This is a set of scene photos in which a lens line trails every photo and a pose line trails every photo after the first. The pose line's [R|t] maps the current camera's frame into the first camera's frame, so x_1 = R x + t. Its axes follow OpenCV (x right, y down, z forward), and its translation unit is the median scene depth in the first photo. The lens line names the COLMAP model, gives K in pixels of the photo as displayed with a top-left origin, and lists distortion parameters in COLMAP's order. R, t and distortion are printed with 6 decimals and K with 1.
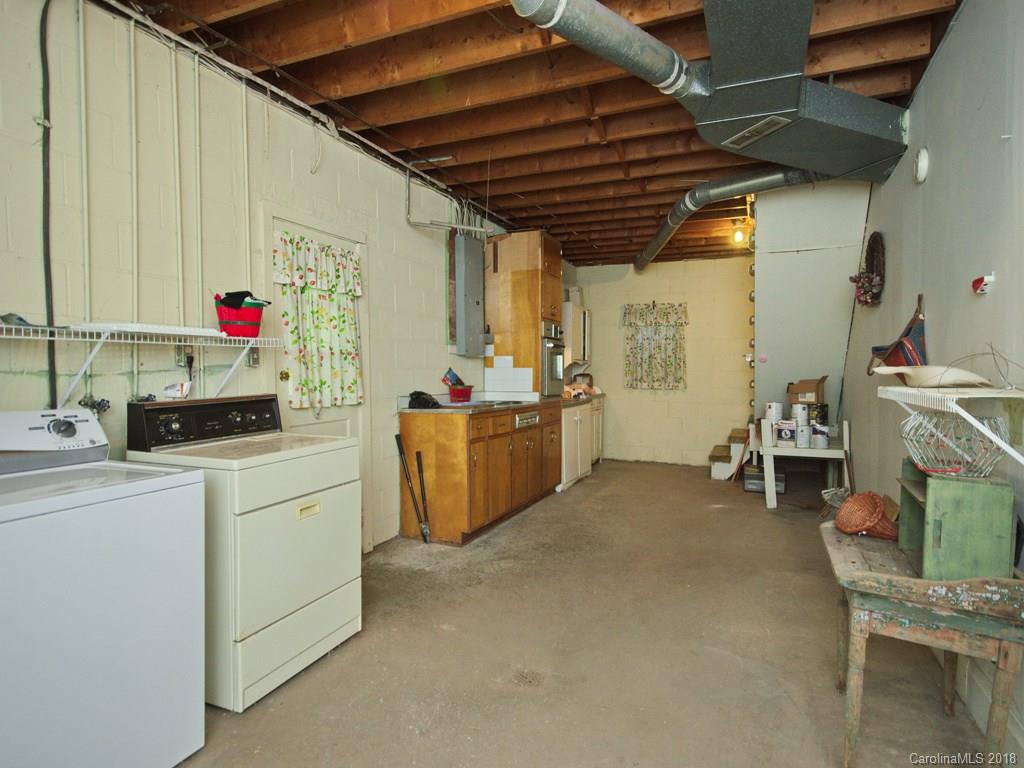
lens RADIAL K [[565.2, 0, 514.4], [0, 565.2, 379.3], [0, 0, 1]] dist [-0.027819, -0.000851]
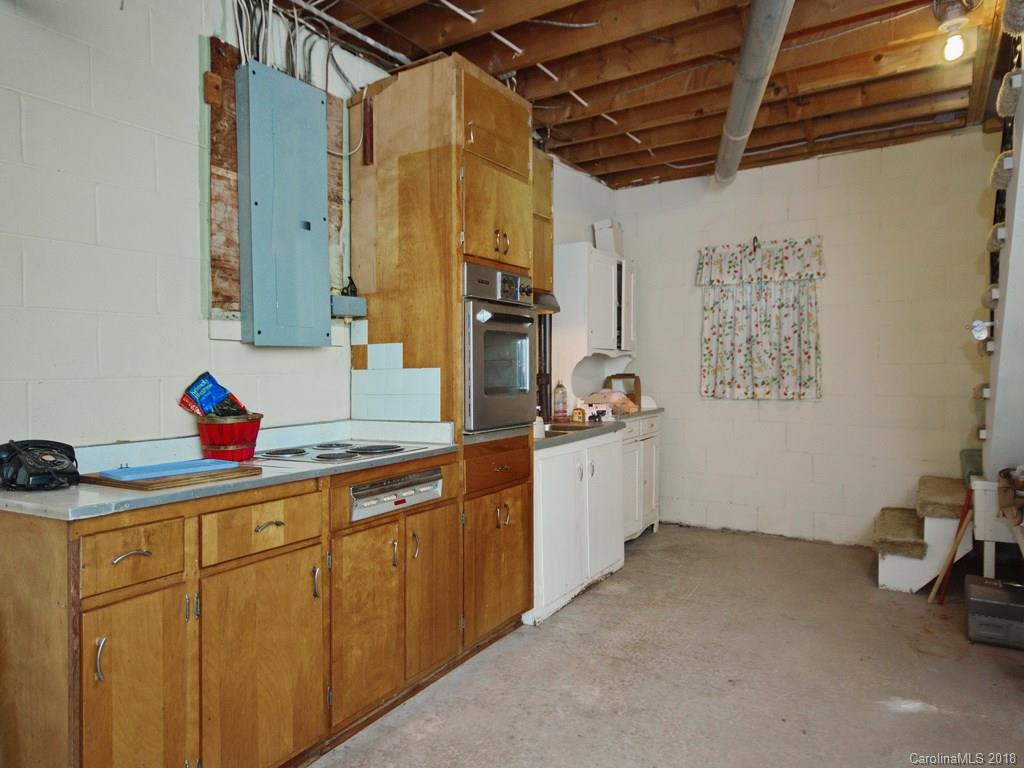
lens RADIAL K [[572.9, 0, 510.8], [0, 572.9, 390.9], [0, 0, 1]] dist [-0.000299, 0.002110]
pose [[0.978338, -0.013359, -0.206585, 0.152885], [0.018678, 0.999542, 0.023822, -0.010122], [0.206172, -0.027165, 0.978139, 0.483729]]
